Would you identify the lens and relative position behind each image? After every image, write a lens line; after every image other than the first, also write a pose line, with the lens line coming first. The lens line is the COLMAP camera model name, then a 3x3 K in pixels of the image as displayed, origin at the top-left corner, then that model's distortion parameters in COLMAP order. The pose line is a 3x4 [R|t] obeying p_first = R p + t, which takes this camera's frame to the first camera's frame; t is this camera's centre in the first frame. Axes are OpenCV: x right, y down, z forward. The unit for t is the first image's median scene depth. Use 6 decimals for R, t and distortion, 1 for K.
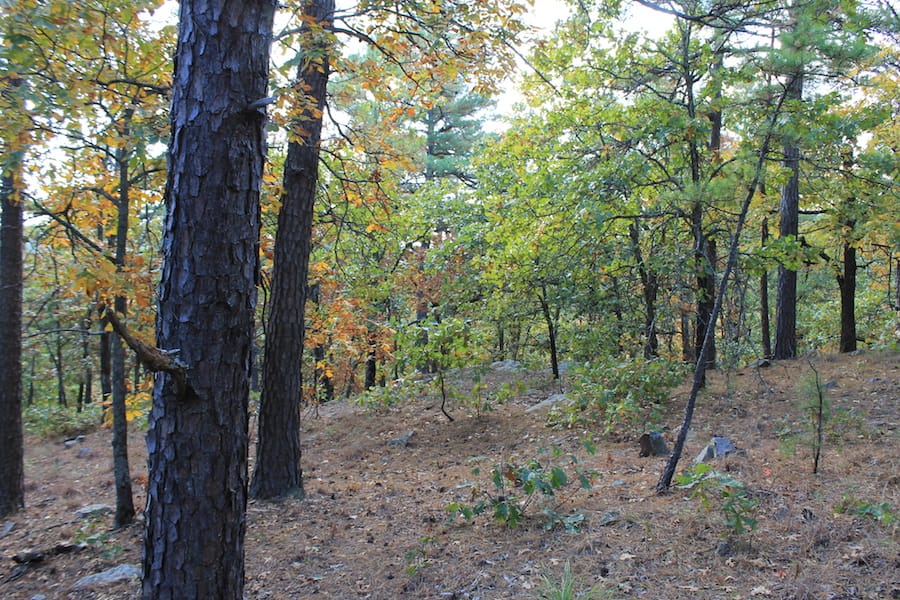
lens RADIAL K [[762.8, 0, 455.4], [0, 762.8, 309.5], [0, 0, 1]] dist [-0.177666, 0.163223]
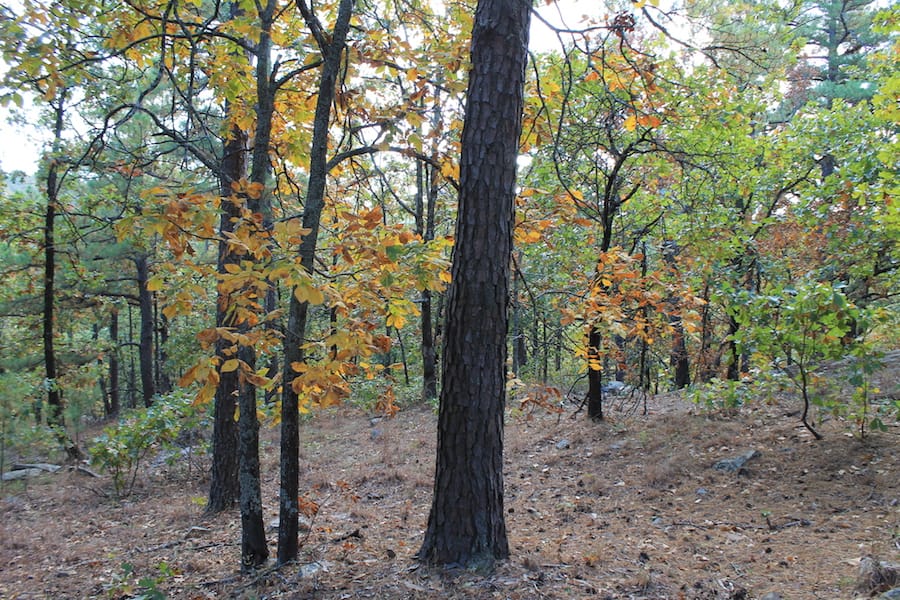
lens RADIAL K [[762.8, 0, 455.4], [0, 762.8, 309.5], [0, 0, 1]] dist [-0.177666, 0.163223]
pose [[0.862295, 0.020349, -0.505998, 0.070724], [-0.001954, 0.999319, 0.036858, 0.017091], [0.506403, -0.030794, 0.861747, 0.468804]]
